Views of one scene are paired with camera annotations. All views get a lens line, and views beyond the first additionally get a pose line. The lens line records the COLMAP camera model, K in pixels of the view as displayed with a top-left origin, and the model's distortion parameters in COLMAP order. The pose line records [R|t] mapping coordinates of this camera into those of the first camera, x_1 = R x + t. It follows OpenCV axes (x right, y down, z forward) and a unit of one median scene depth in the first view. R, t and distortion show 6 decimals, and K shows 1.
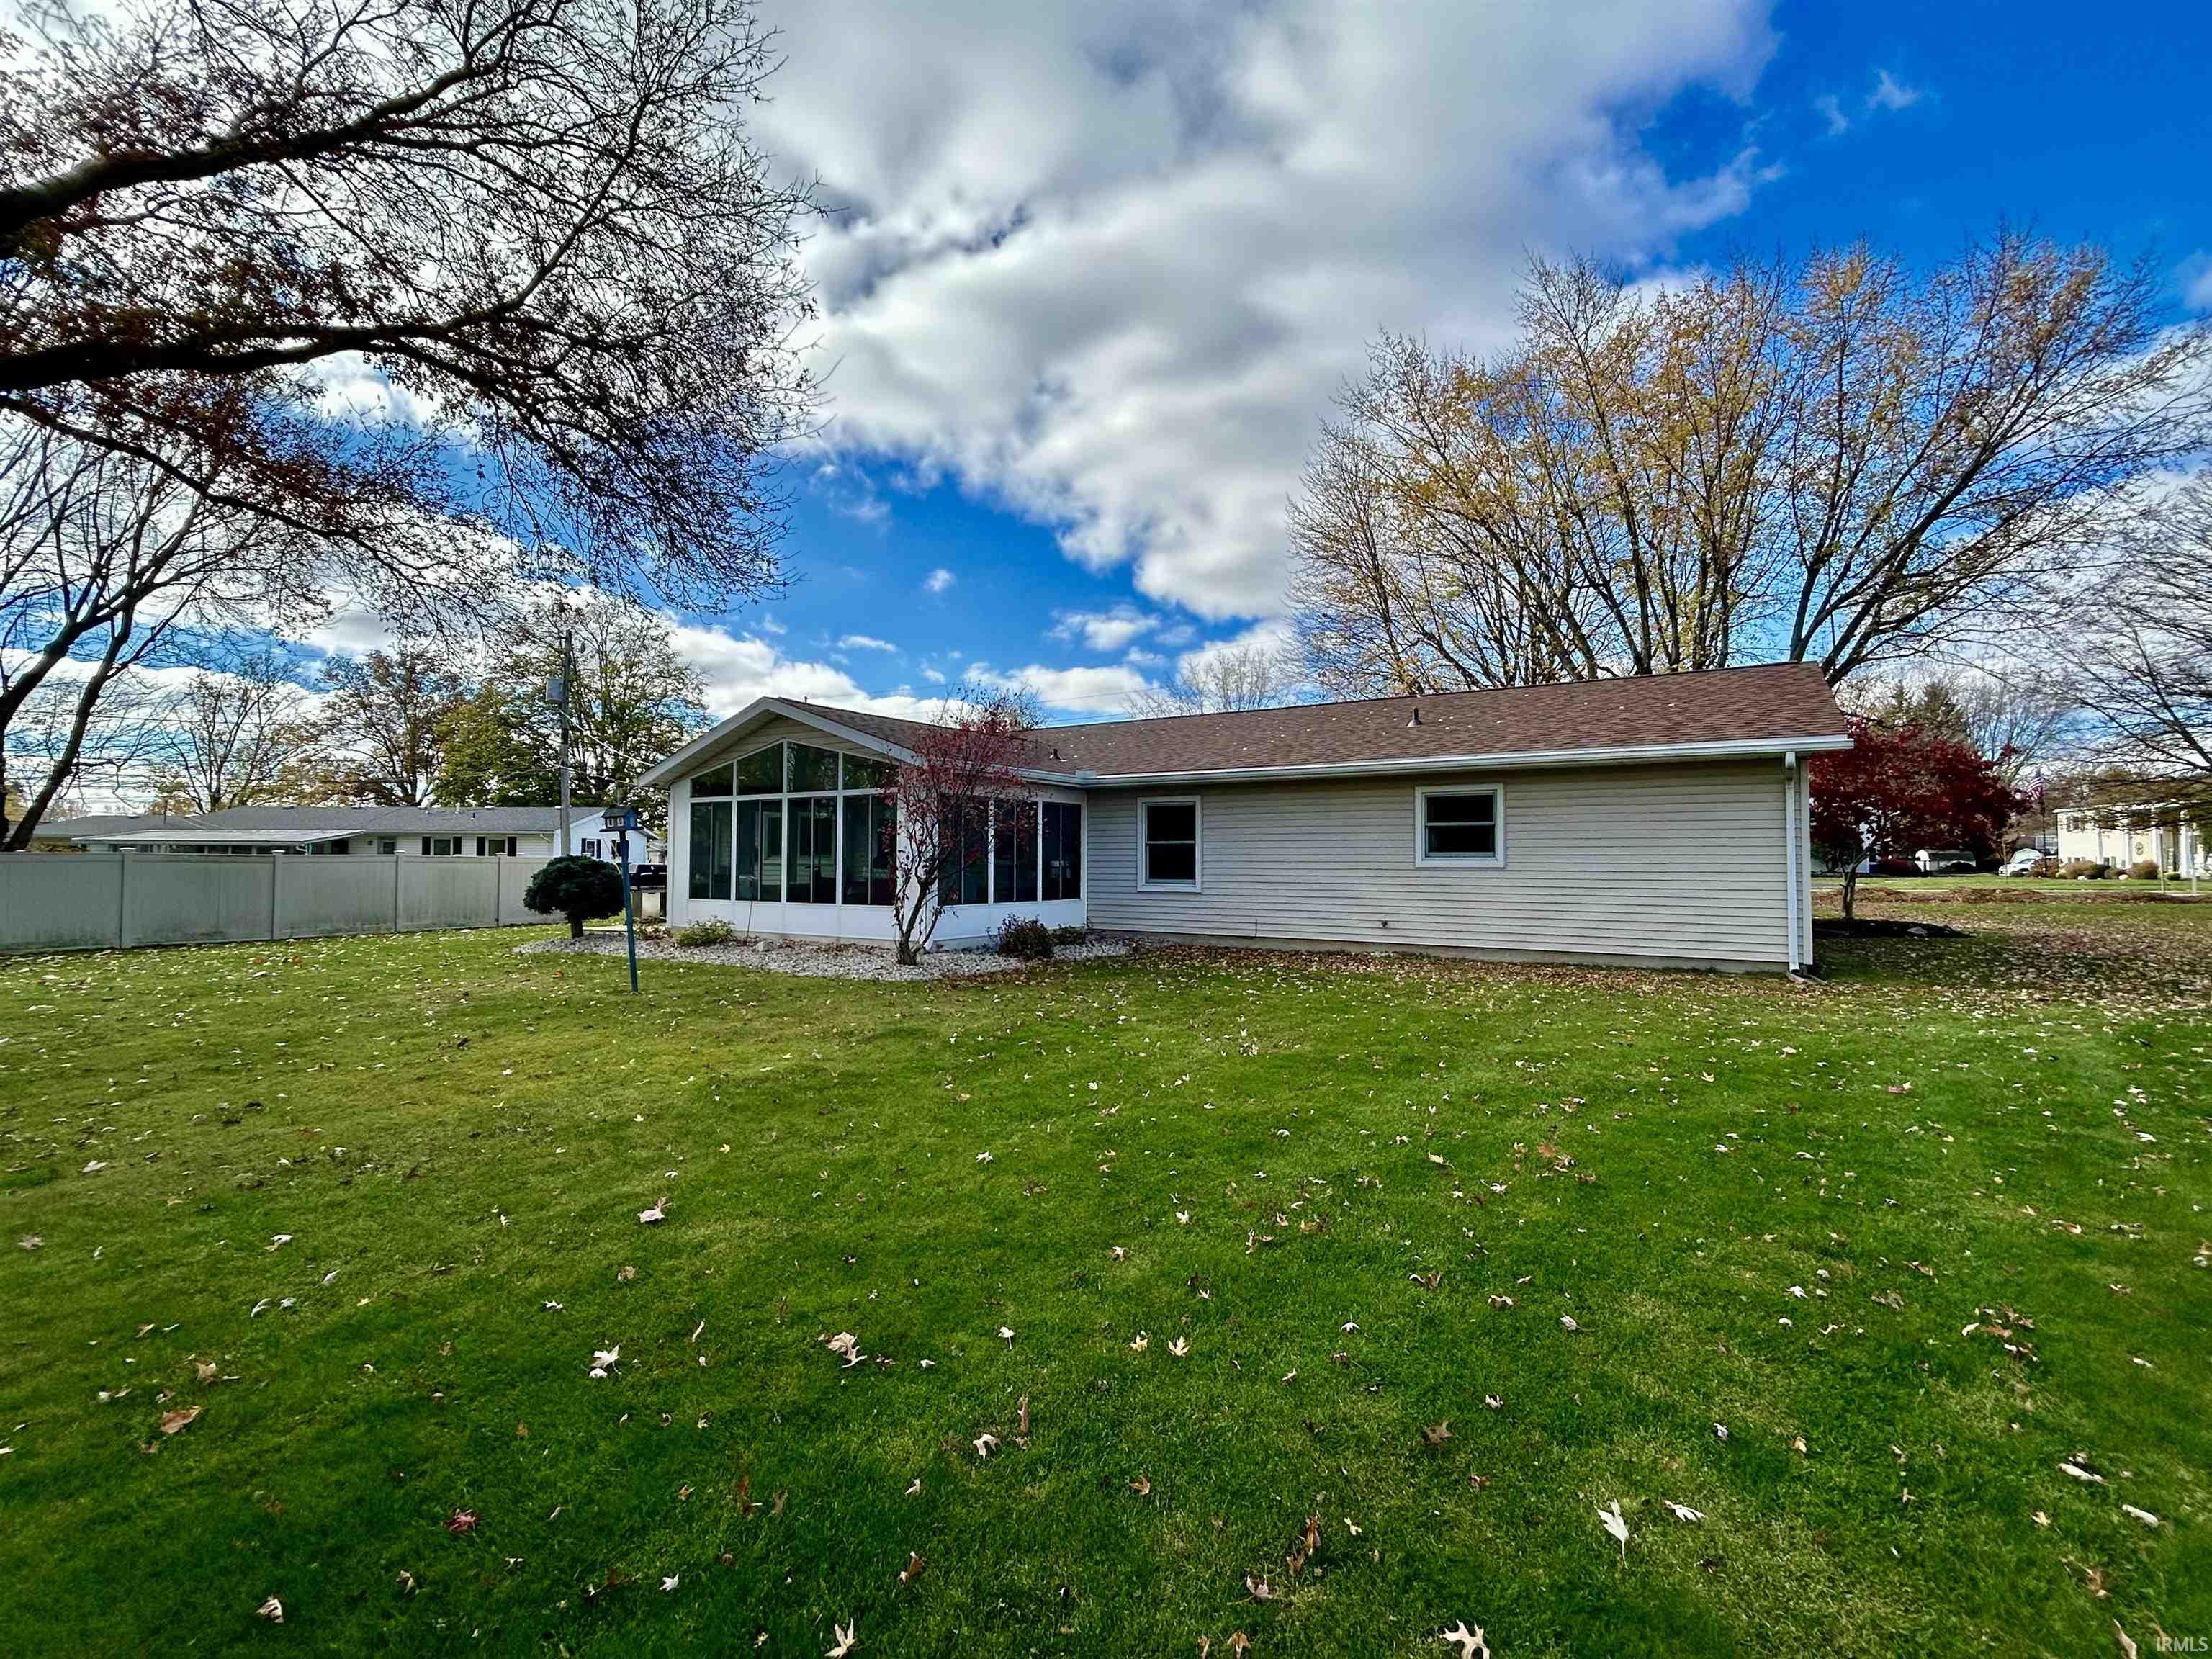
lens RADIAL K [[972.8, 0, 1115.7], [0, 972.8, 828.3], [0, 0, 1]] dist [-0.002834, -0.000272]
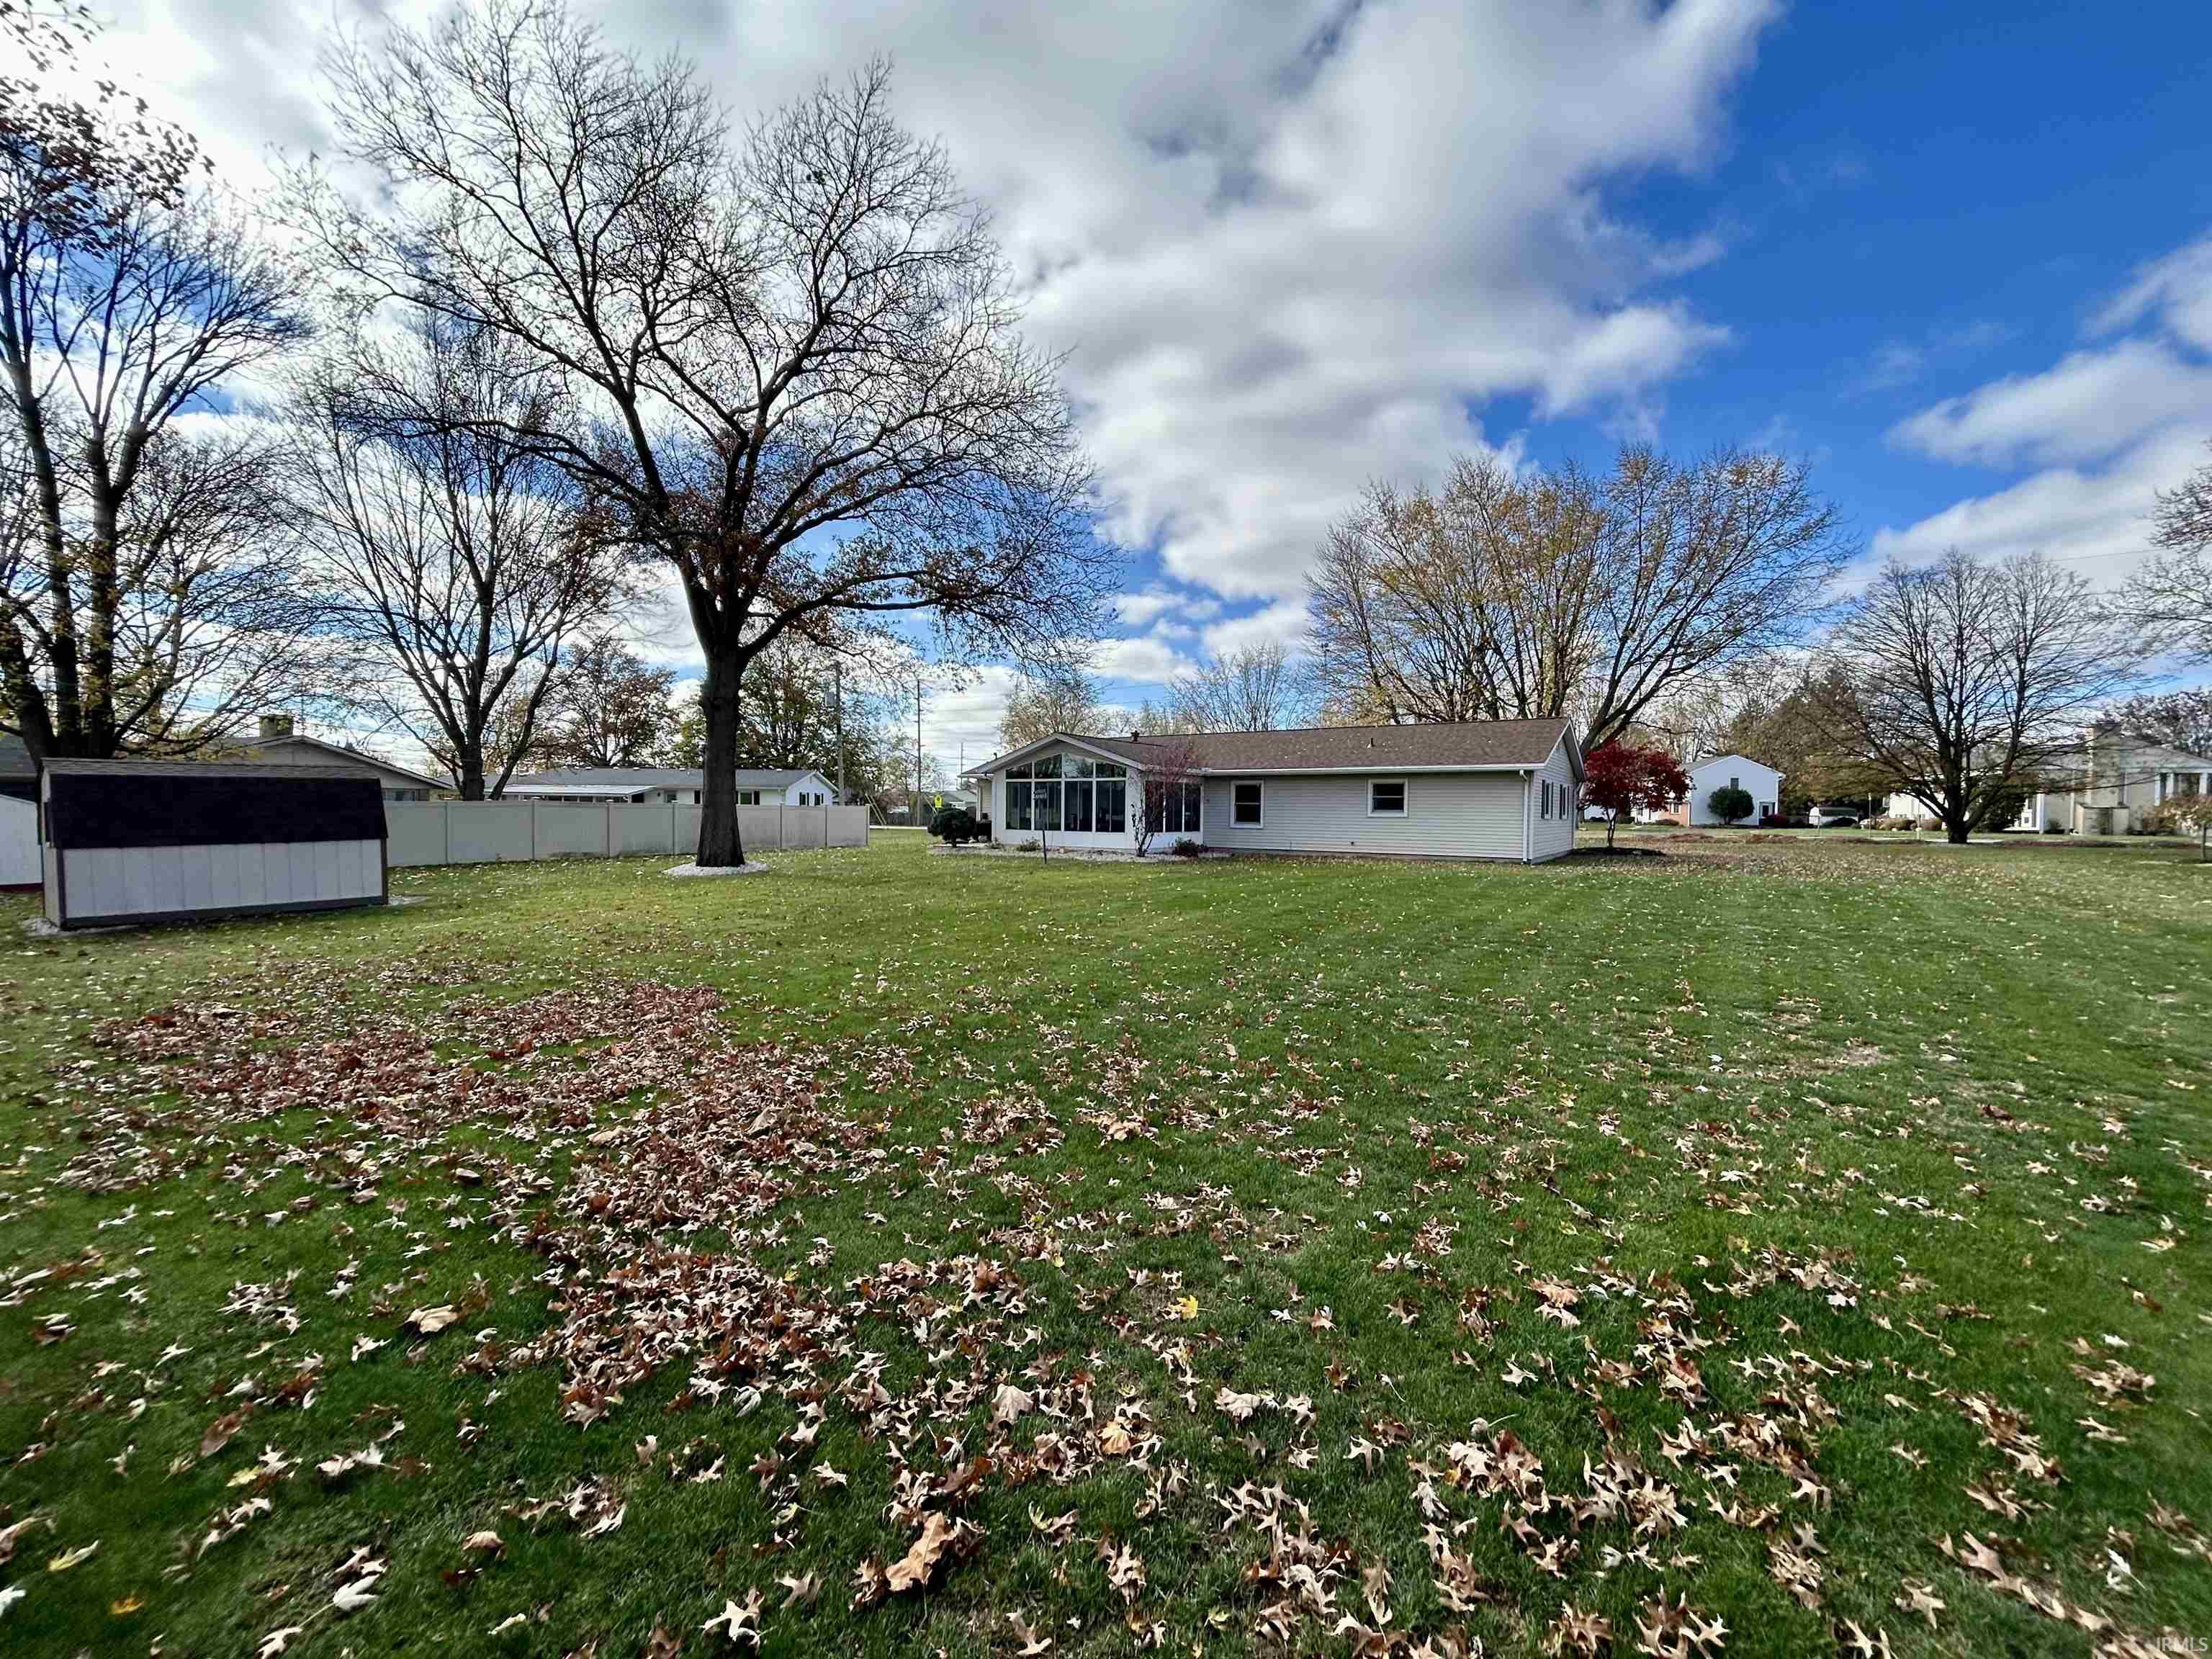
lens RADIAL K [[888.1, 0, 1090.8], [0, 888.1, 828.2], [0, 0, 1]] dist [0.000673, 0.000063]
pose [[0.998732, 0.008997, -0.049530, -0.072425], [-0.006307, 0.998510, 0.054203, -0.013186], [0.049944, -0.053821, 0.997301, -0.349208]]
